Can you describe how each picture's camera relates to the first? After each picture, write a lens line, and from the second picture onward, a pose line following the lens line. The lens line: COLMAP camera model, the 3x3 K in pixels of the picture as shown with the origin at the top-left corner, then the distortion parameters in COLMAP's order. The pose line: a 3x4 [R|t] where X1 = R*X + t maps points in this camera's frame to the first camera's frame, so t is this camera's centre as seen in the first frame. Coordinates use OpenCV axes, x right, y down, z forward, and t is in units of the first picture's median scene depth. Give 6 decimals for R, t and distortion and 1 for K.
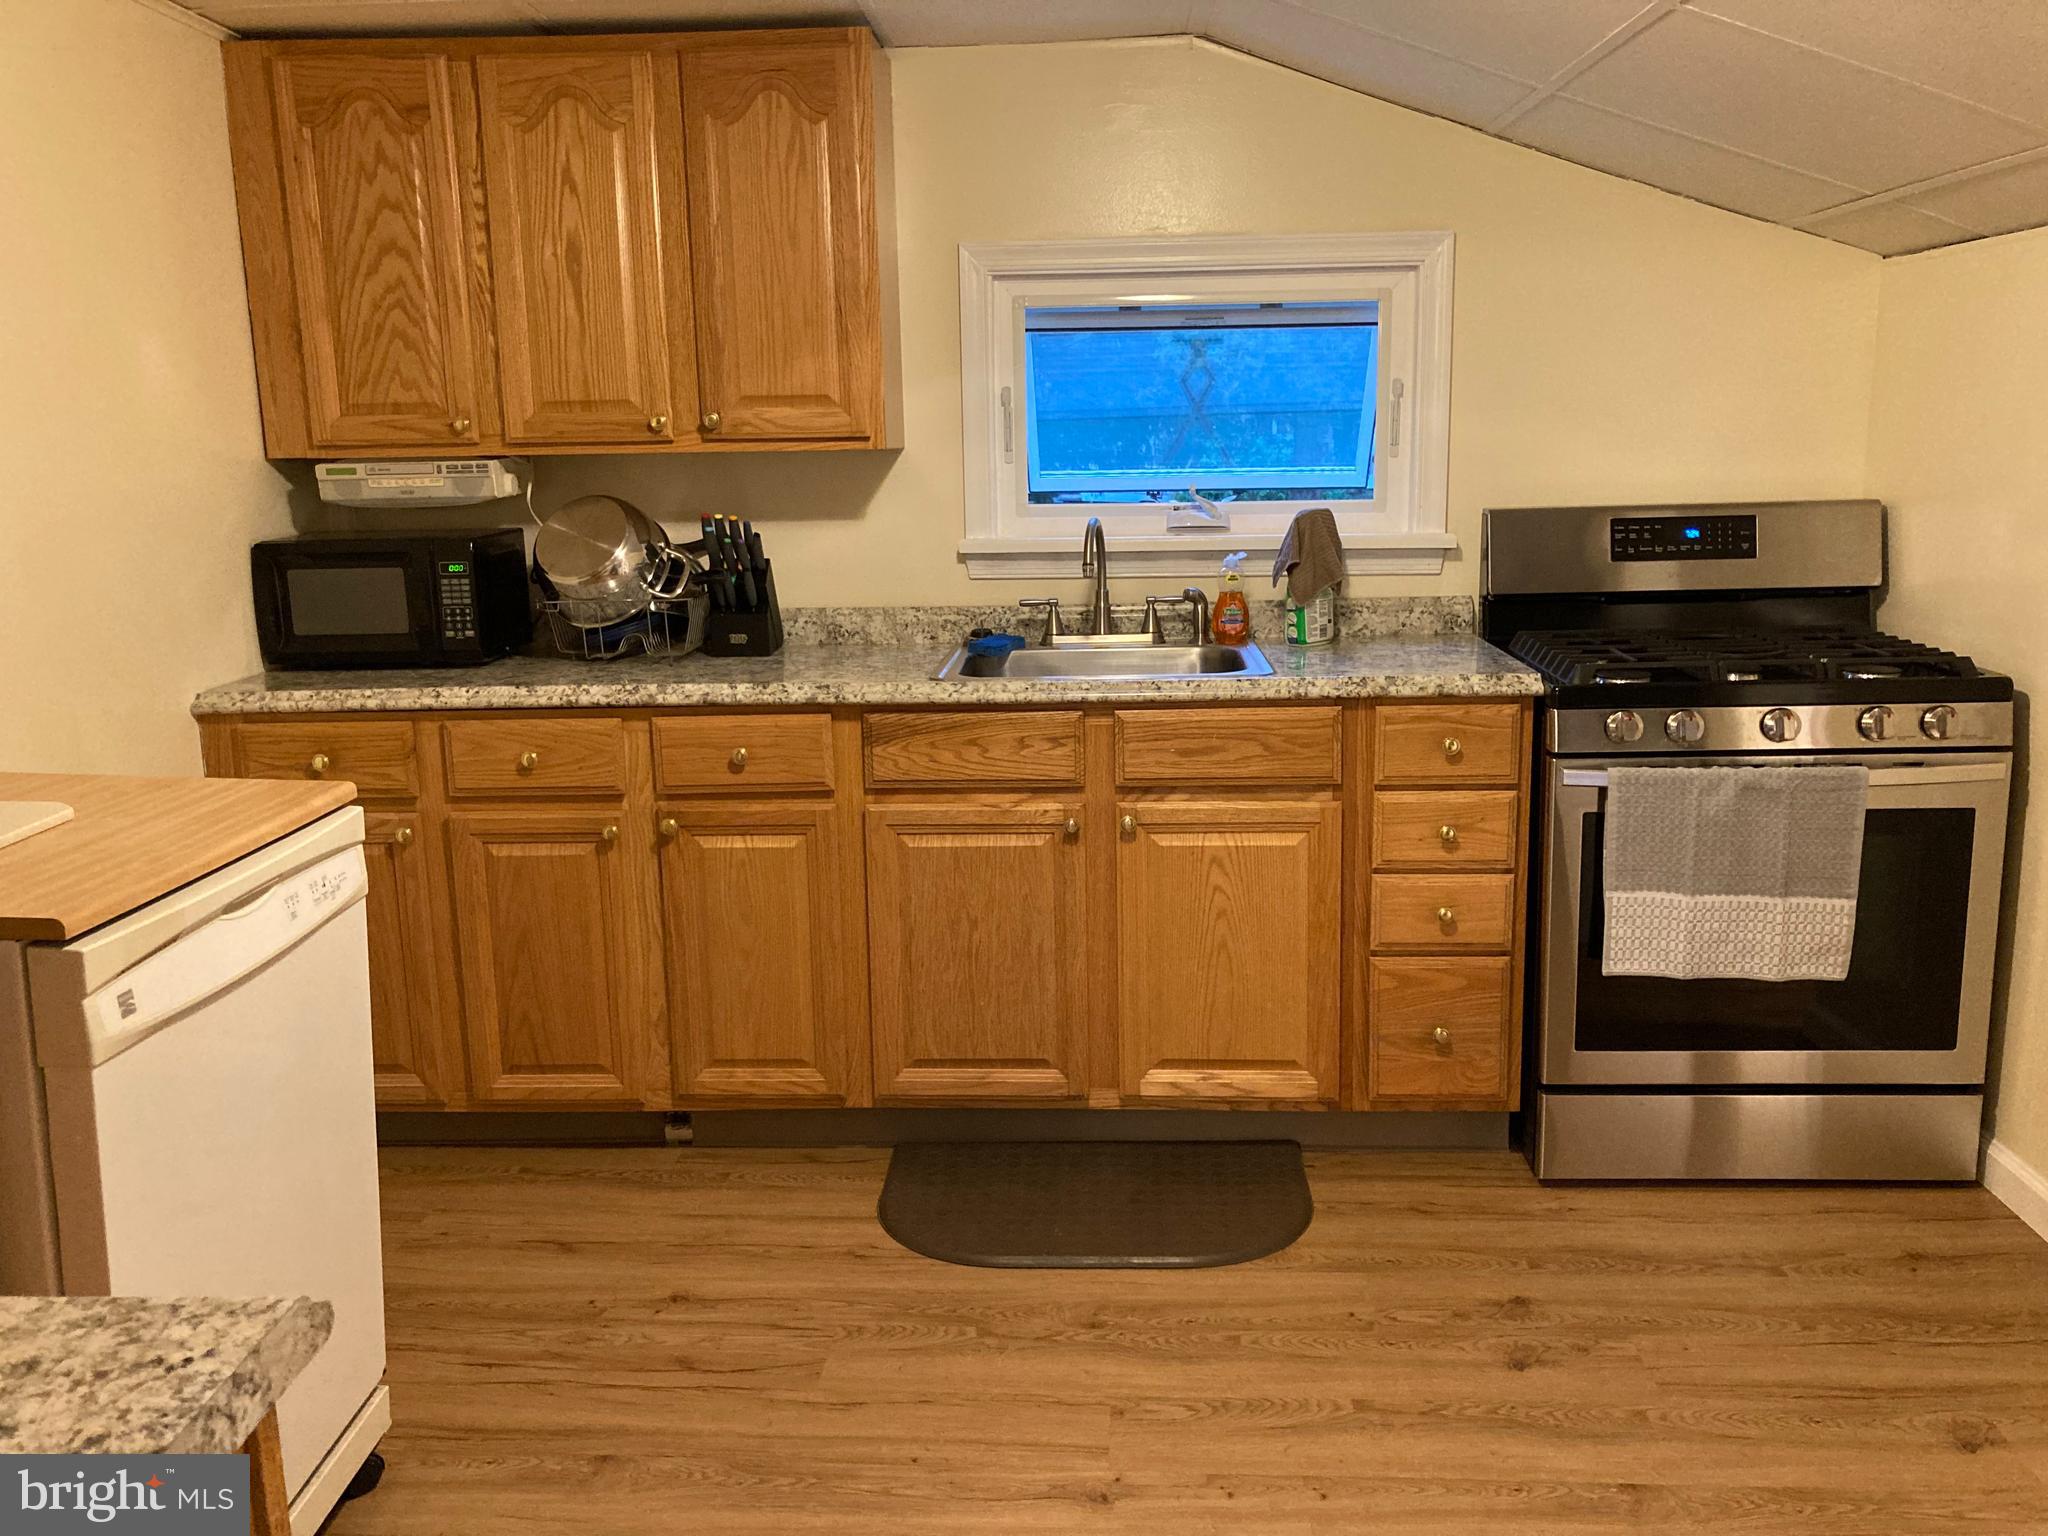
lens RADIAL K [[1711.7, 0, 1024.0], [0, 1711.7, 768.0], [0, 0, 1]] dist [0.035120, -0.006332]
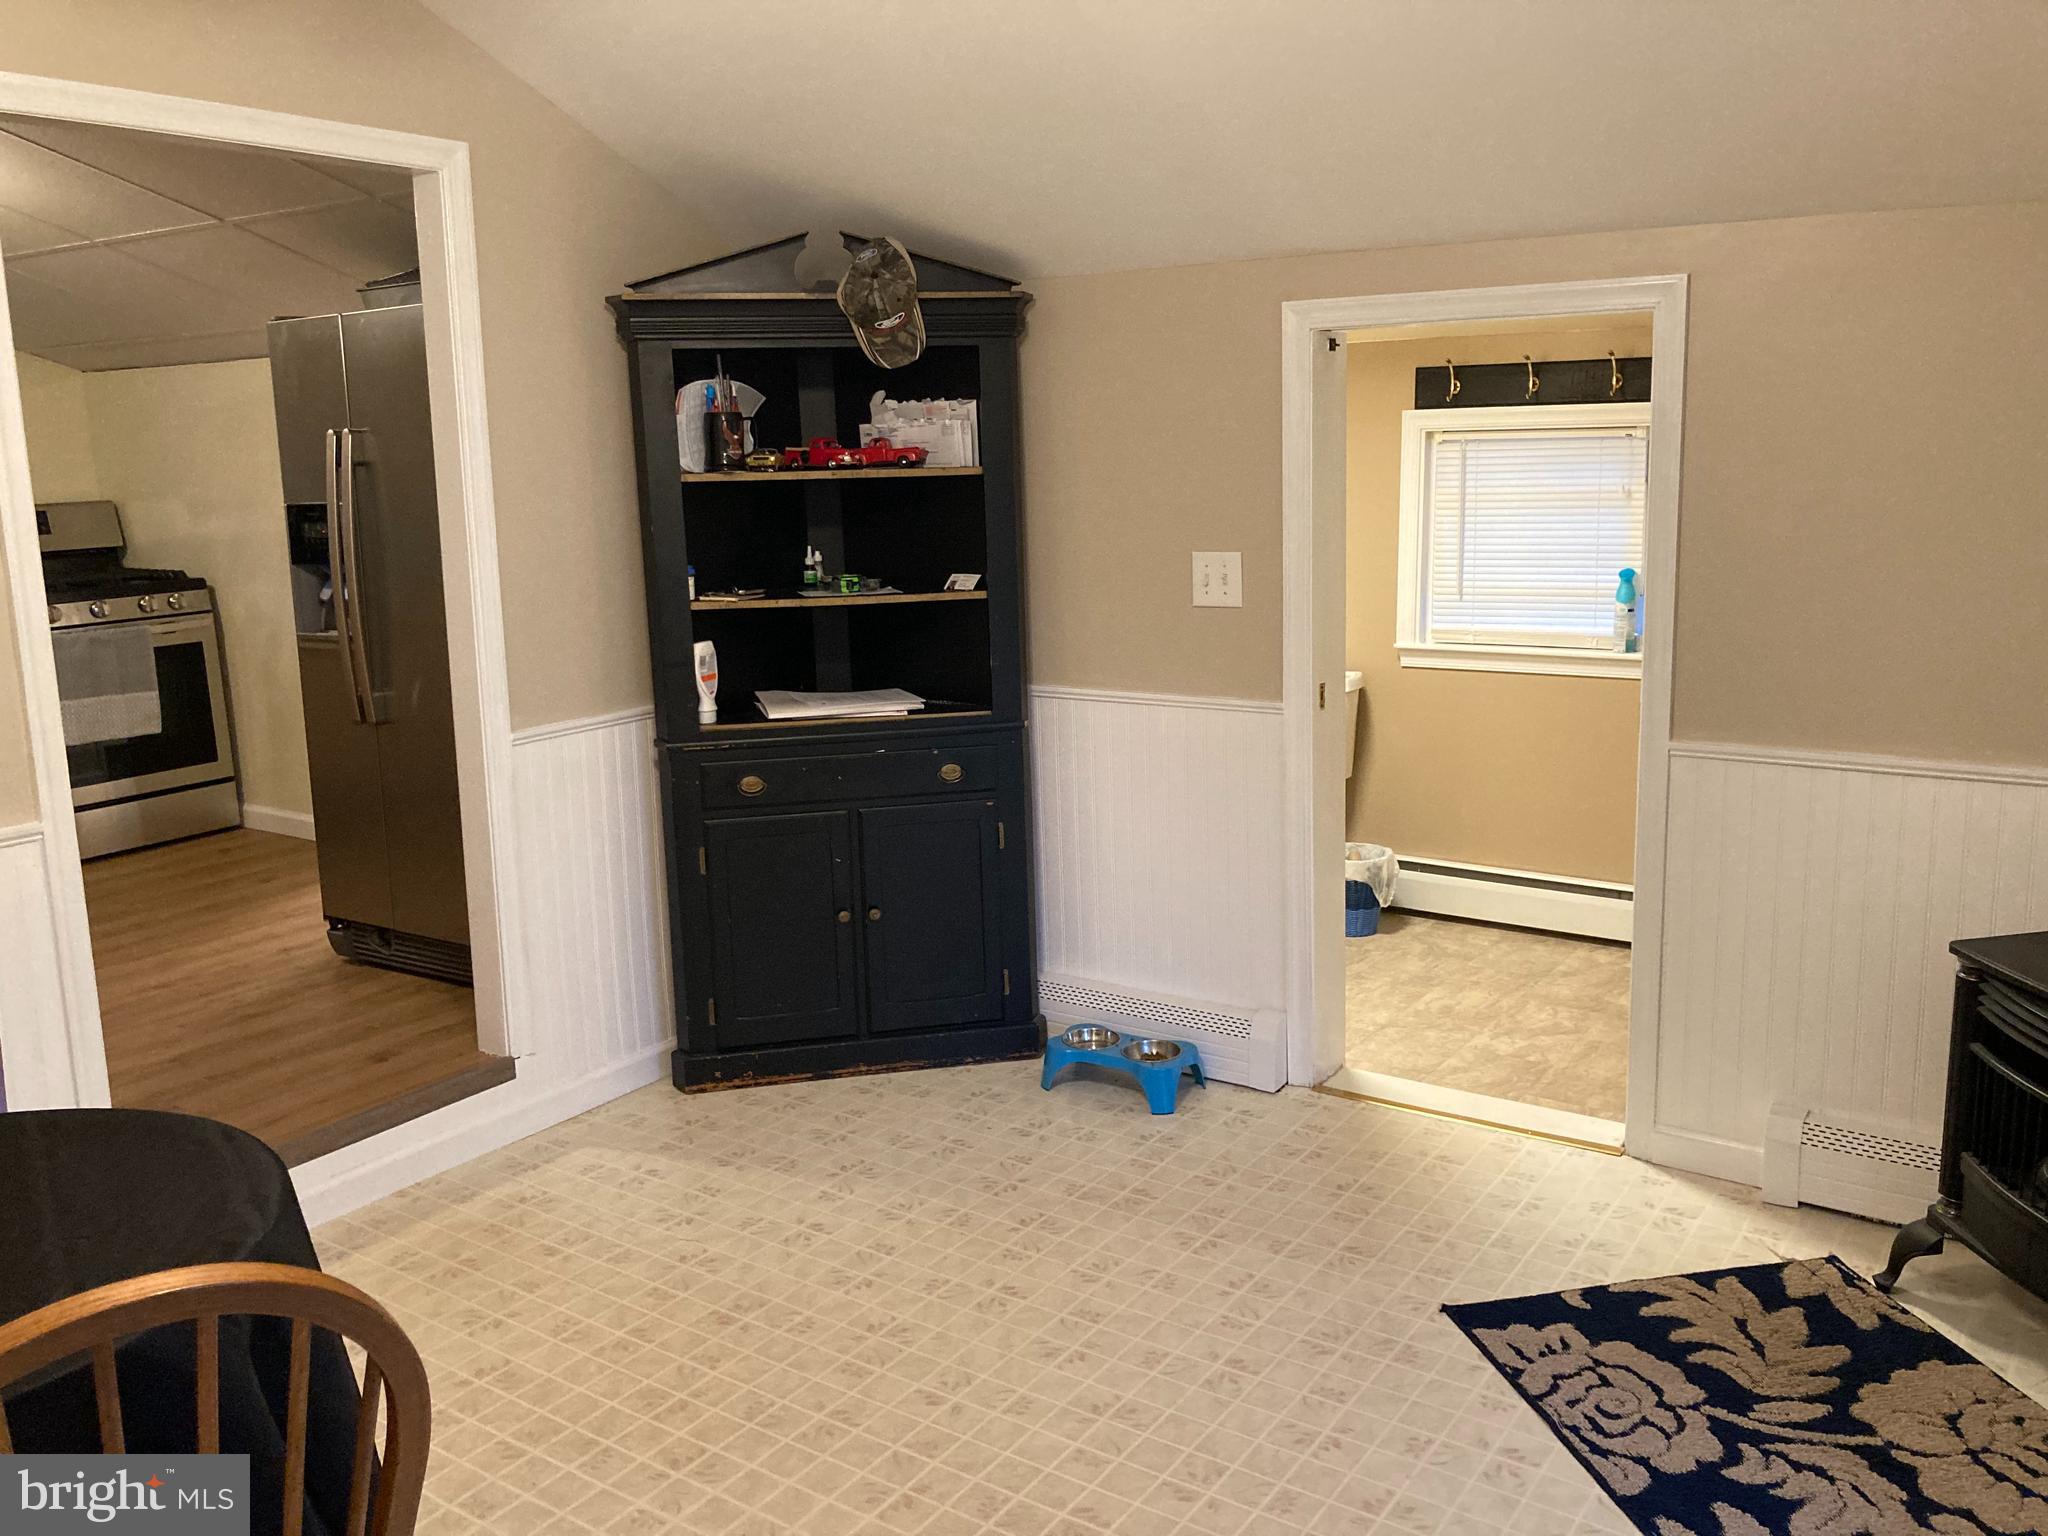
lens RADIAL K [[1704.8, 0, 1020.2], [0, 1704.8, 769.3], [0, 0, 1]] dist [0.051663, -0.012316]
pose [[0.533526, -0.165651, 0.829403, -0.626187], [0.189076, 0.979175, 0.073938, 0.190738], [-0.824379, 0.117372, 0.553736, -0.883266]]
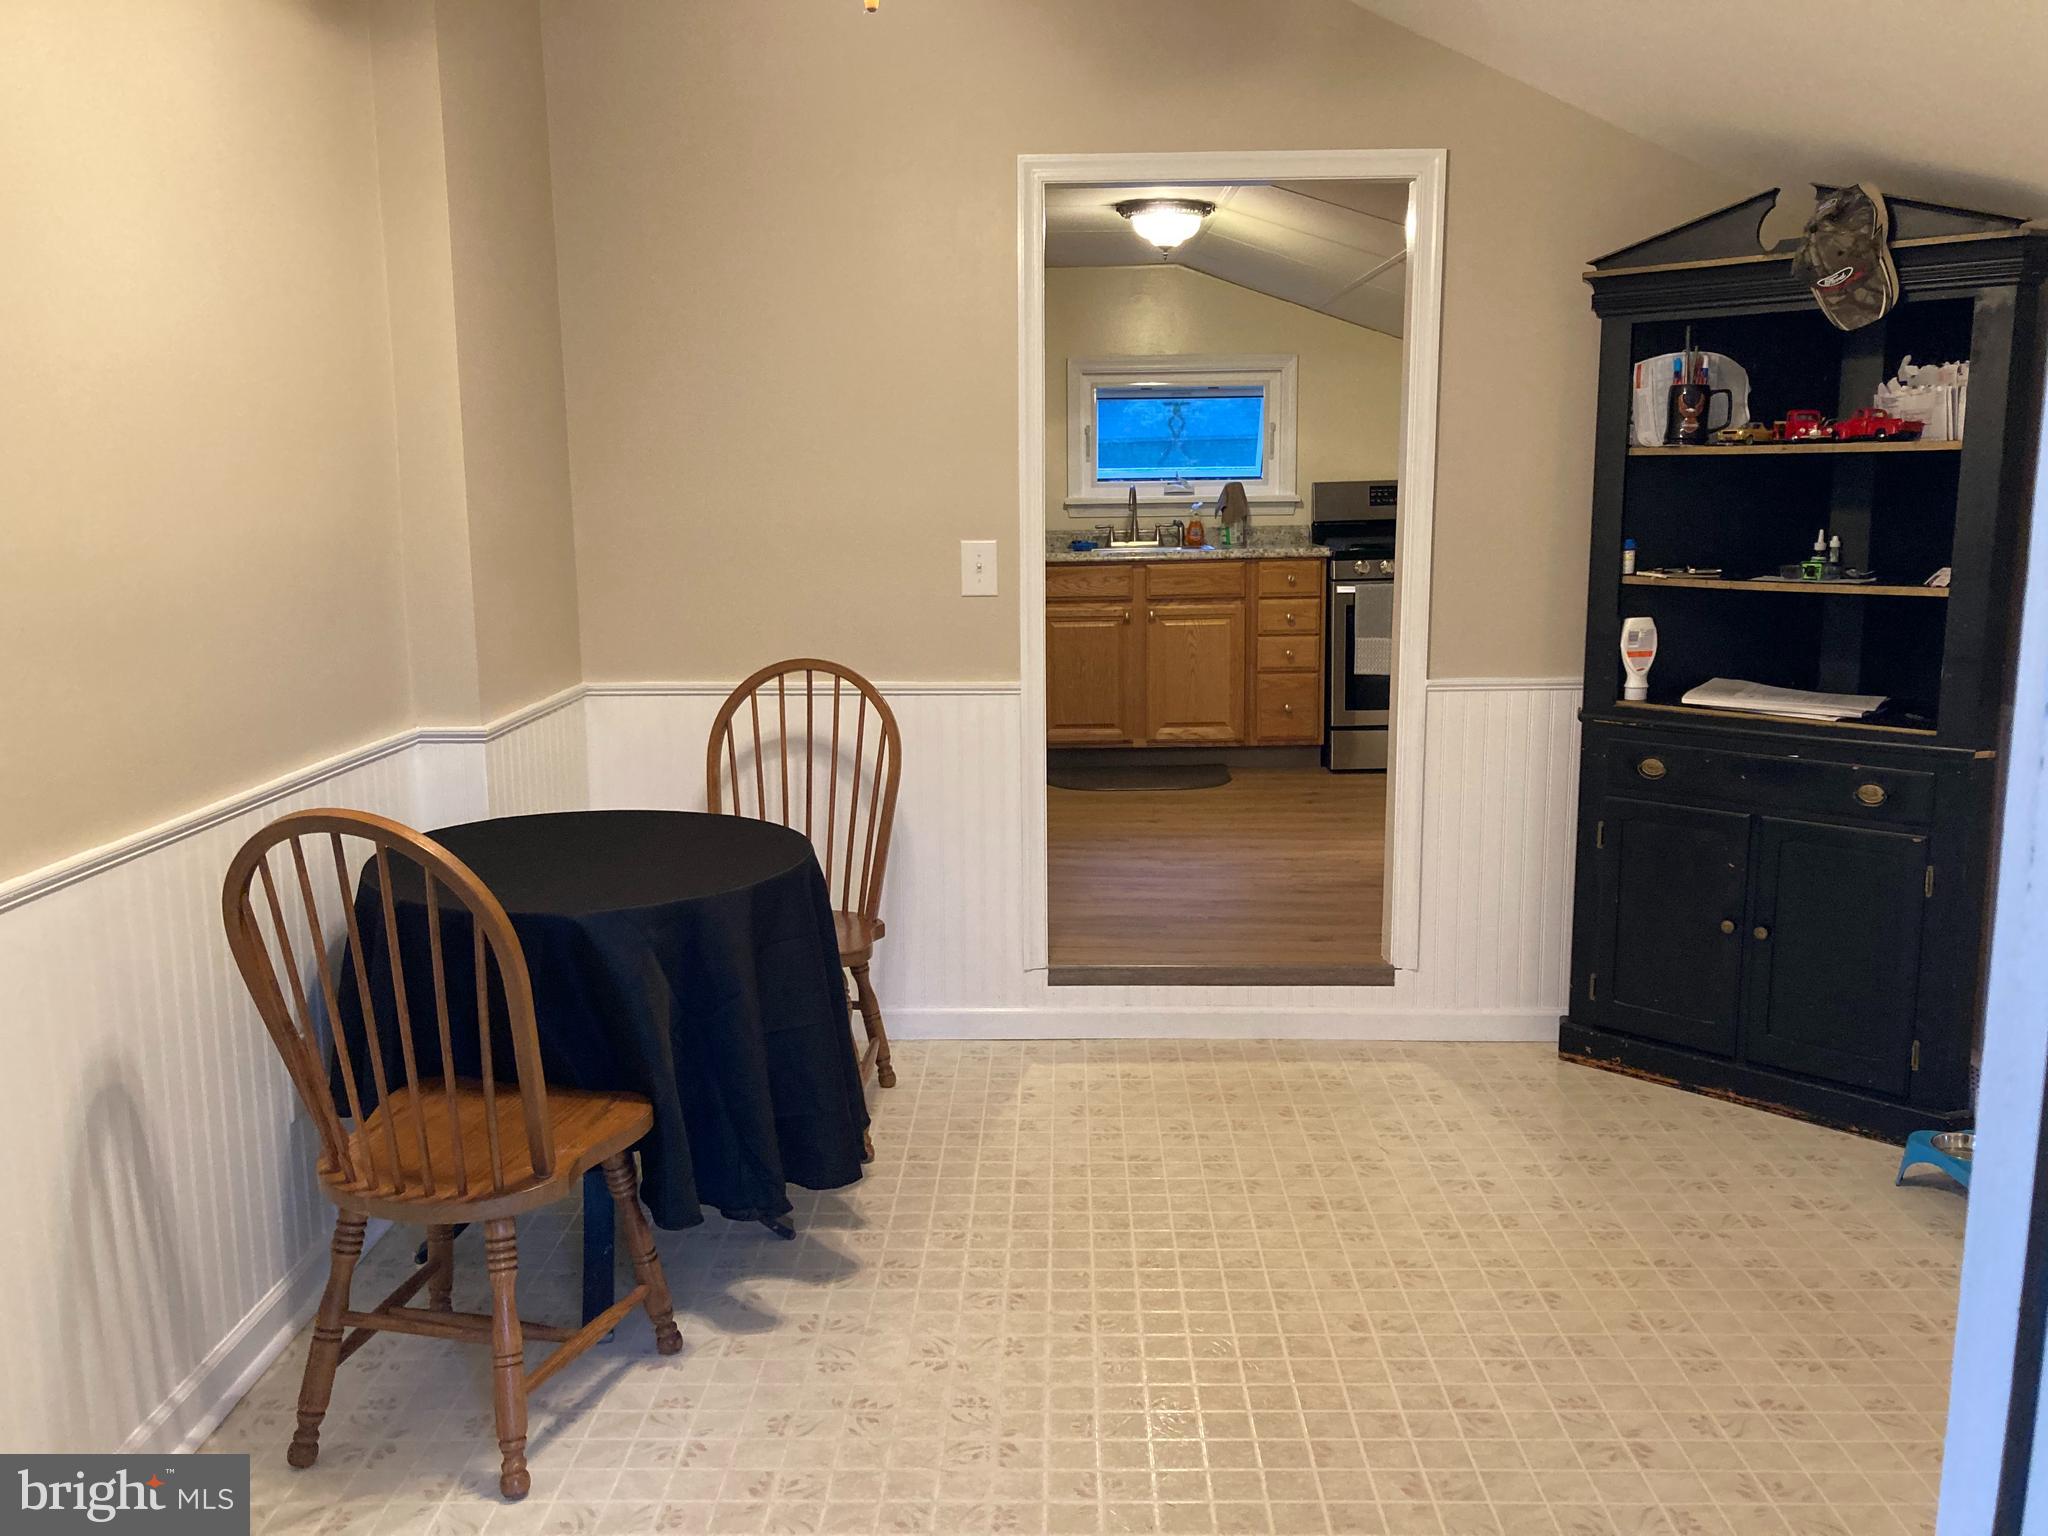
lens RADIAL K [[1704.8, 0, 1020.2], [0, 1704.8, 769.3], [0, 0, 1]] dist [0.051663, -0.012316]
pose [[0.999598, -0.000216, 0.028365, -0.176495], [0.000923, 0.999689, -0.024919, 0.289912], [-0.028351, 0.024936, 0.999287, -1.244108]]
